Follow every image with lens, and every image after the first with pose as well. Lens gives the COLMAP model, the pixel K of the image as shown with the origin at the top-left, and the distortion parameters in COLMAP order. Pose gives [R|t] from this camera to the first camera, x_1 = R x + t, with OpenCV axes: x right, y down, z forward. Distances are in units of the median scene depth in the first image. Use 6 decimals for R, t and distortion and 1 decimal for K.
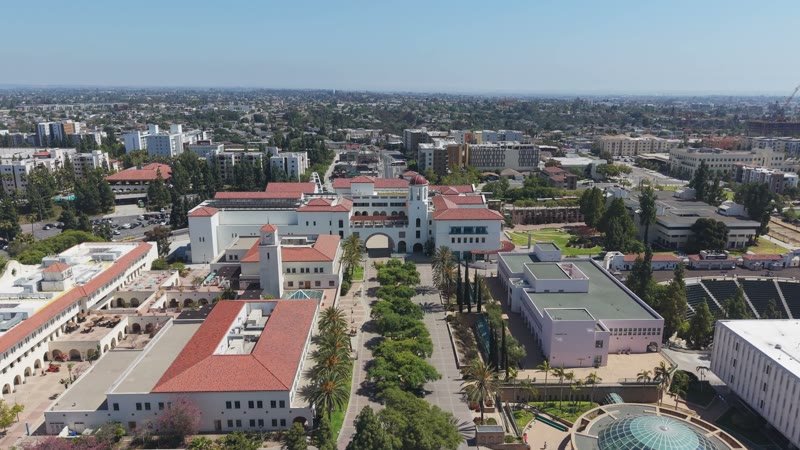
lens RADIAL K [[567.6, 0, 401.5], [0, 567.6, 226.8], [0, 0, 1]] dist [0.051579, -0.064949]
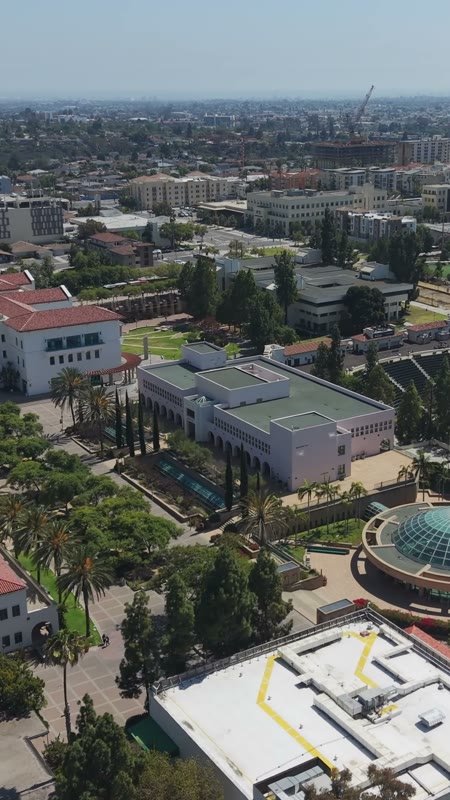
lens RADIAL K [[1003.7, 0, 286.0], [0, 1003.7, 398.9], [0, 0, 1]] dist [0.202903, -0.665286]
pose [[0.848630, -0.162114, 0.503533, -0.262279], [0.132366, 0.986678, 0.094581, -0.006509], [-0.512158, -0.013614, 0.858783, -0.107536]]
